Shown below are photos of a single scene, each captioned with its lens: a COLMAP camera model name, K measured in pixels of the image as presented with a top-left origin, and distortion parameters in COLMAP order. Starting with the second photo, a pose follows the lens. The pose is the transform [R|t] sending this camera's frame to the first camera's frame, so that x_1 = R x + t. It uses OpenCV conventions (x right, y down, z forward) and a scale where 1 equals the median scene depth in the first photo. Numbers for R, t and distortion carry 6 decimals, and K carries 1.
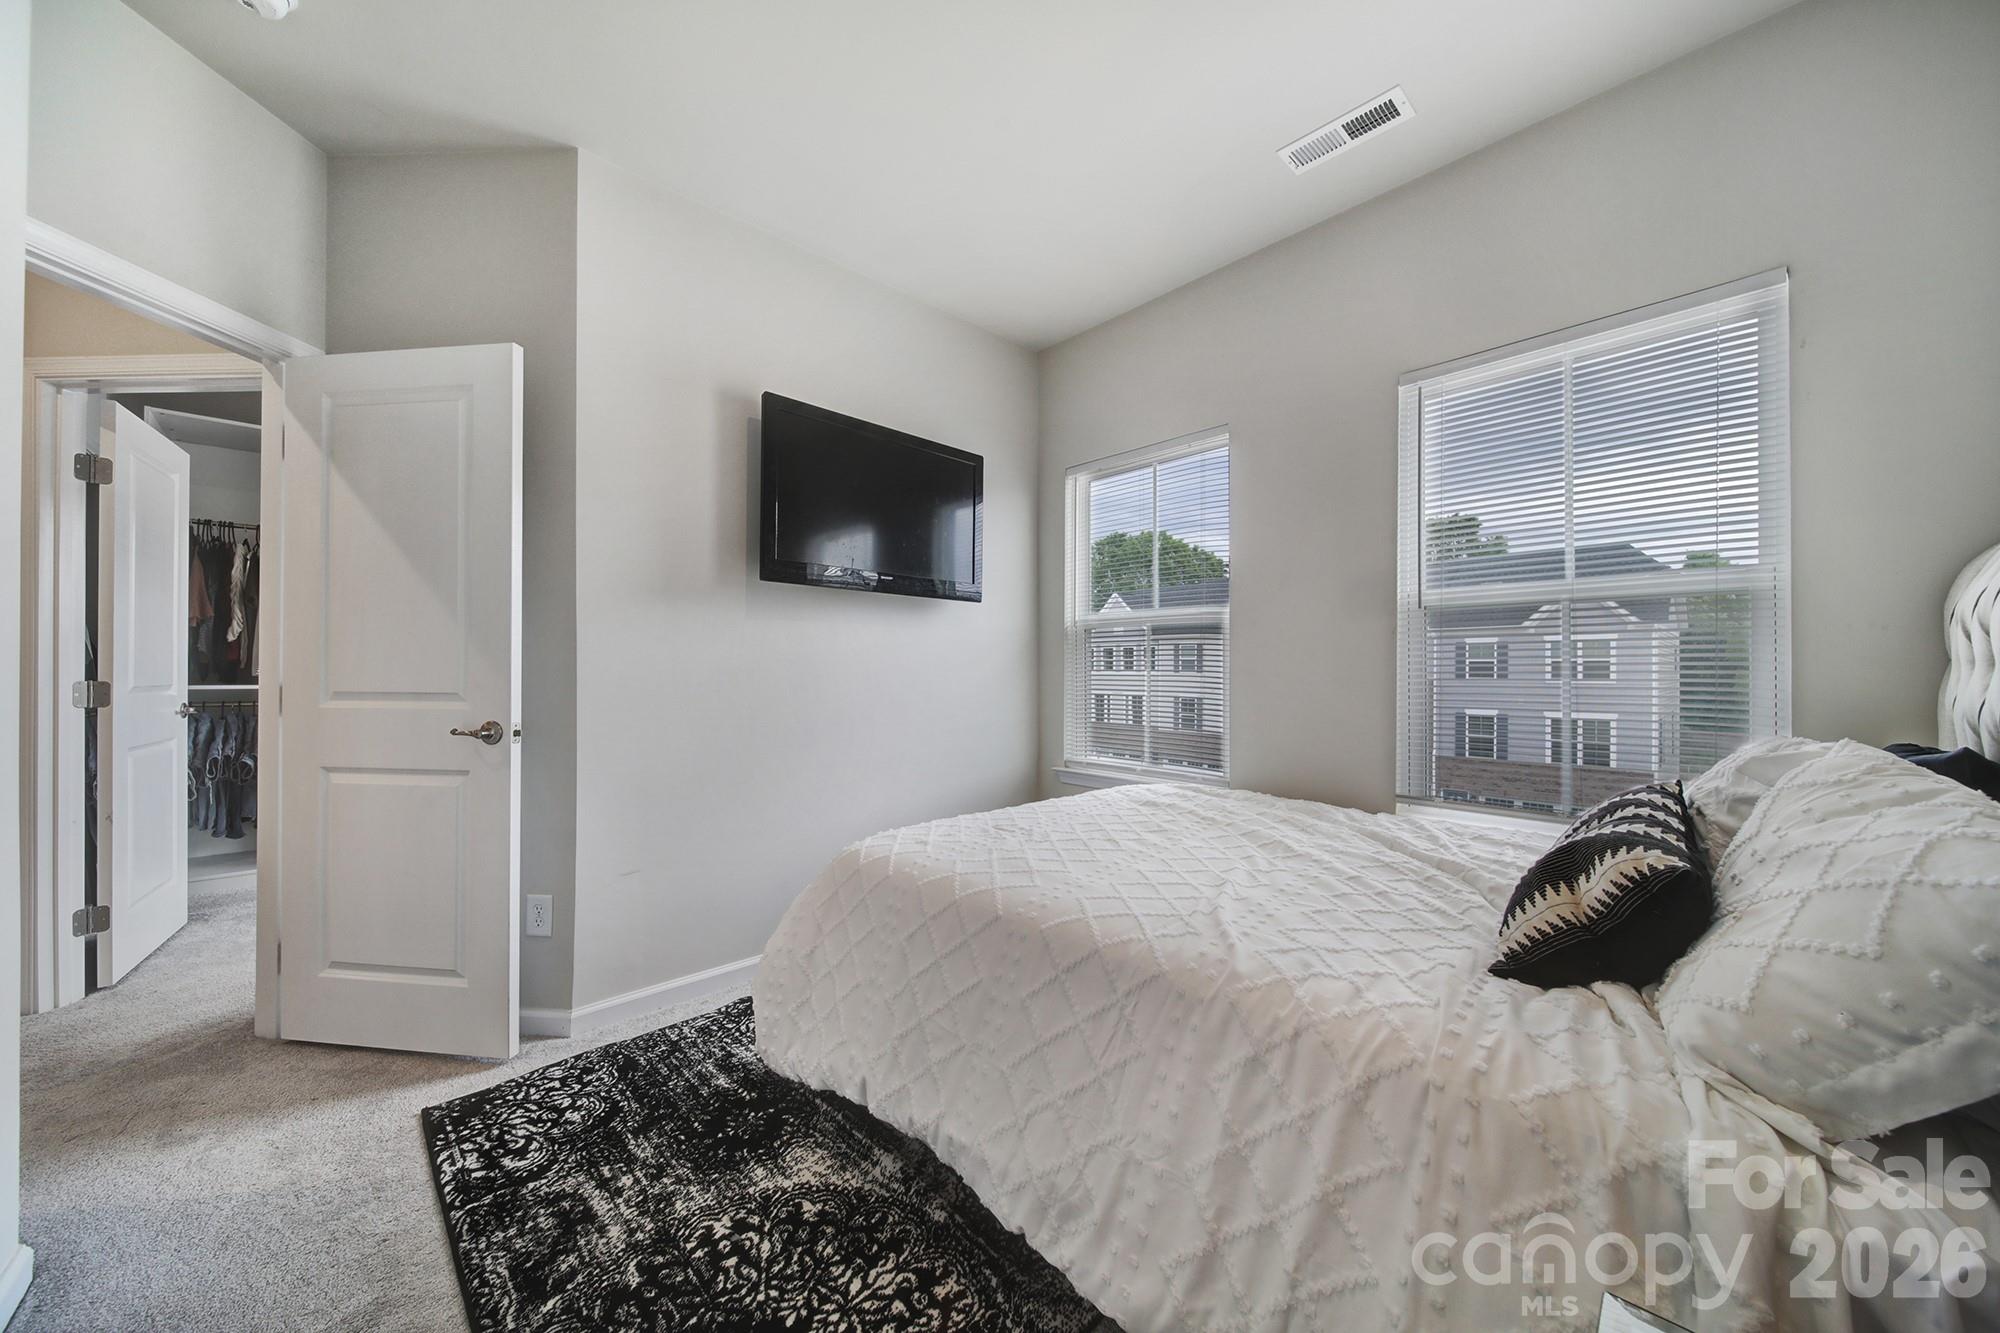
lens RADIAL K [[704.6, 0, 990.9], [0, 704.6, 665.2], [0, 0, 1]] dist [-0.001107, -0.000220]
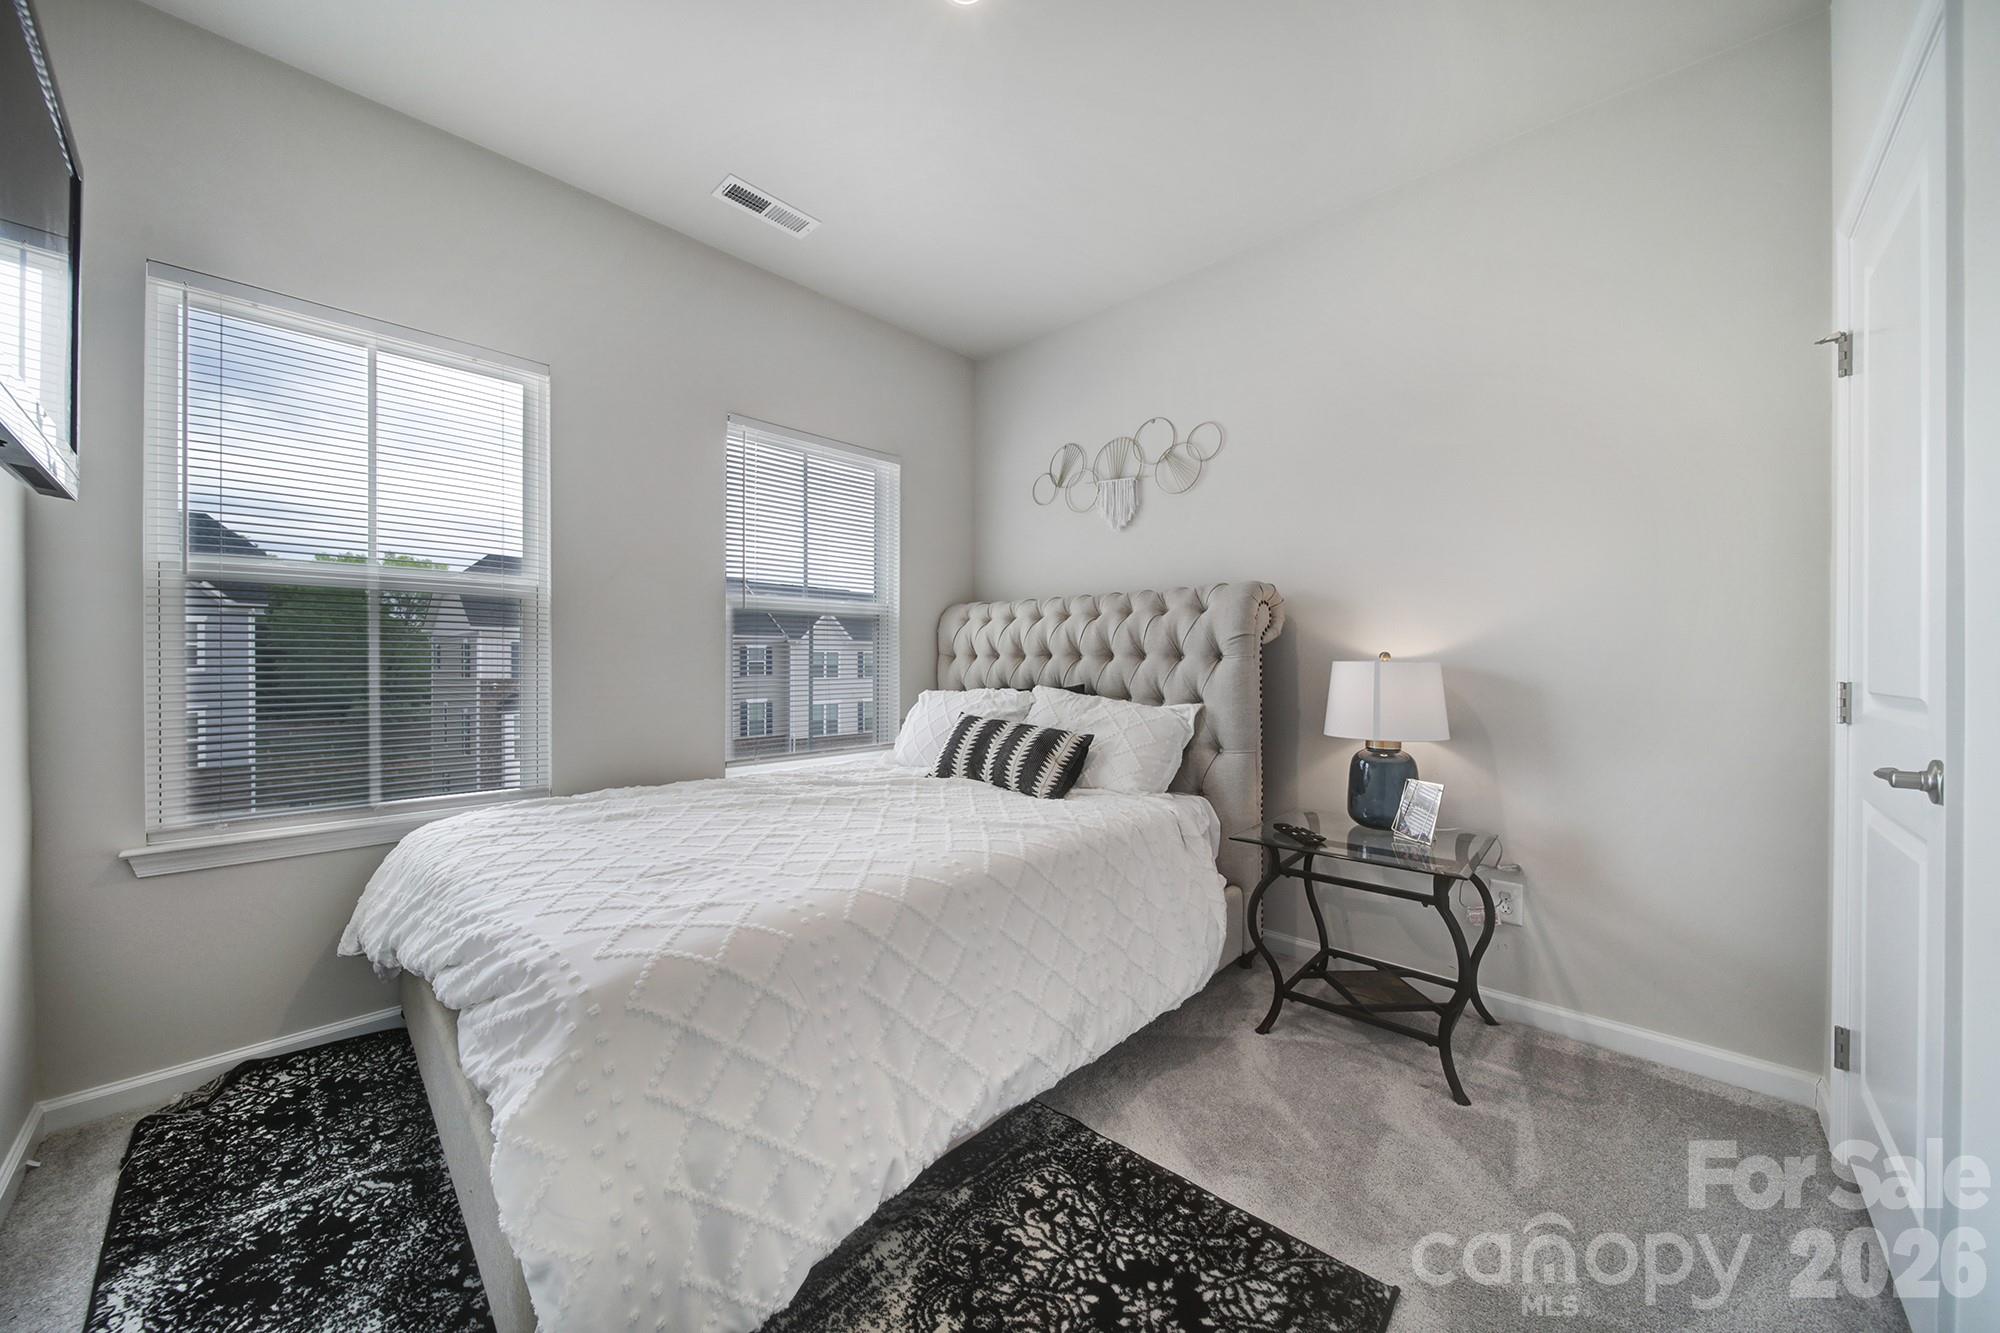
lens RADIAL K [[704.6, 0, 1007.0], [0, 704.6, 660.1], [0, 0, 1]] dist [-0.001107, -0.000220]
pose [[-0.080917, 0.003537, 0.996715, -1.196282], [-0.011124, 0.999928, -0.004452, 0.017891], [-0.996659, -0.011448, -0.080872, 1.128501]]
